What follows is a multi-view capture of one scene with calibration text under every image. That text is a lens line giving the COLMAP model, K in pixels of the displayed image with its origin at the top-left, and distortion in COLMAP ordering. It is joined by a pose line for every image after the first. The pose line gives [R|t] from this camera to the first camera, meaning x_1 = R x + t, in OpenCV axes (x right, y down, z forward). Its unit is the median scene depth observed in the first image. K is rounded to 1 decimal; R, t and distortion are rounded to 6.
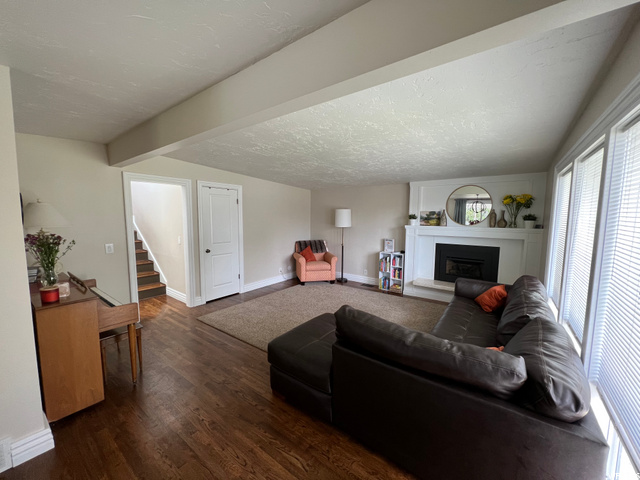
lens RADIAL K [[256.1, 0, 320.0], [0, 256.1, 240.0], [0, 0, 1]] dist [-0.001706, 0.000362]
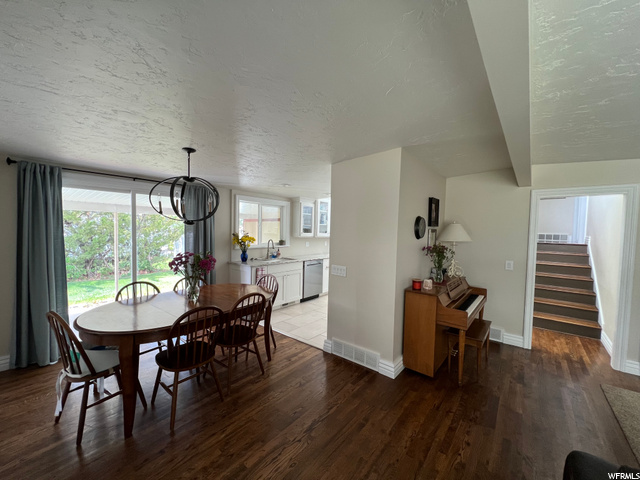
lens RADIAL K [[256.1, 0, 320.0], [0, 256.1, 240.0], [0, 0, 1]] dist [-0.001706, 0.000362]
pose [[-0.040861, 0.031254, -0.998676, 0.199439], [-0.116365, 0.992560, 0.035823, -0.013631], [0.992366, 0.117675, -0.036920, 0.198766]]
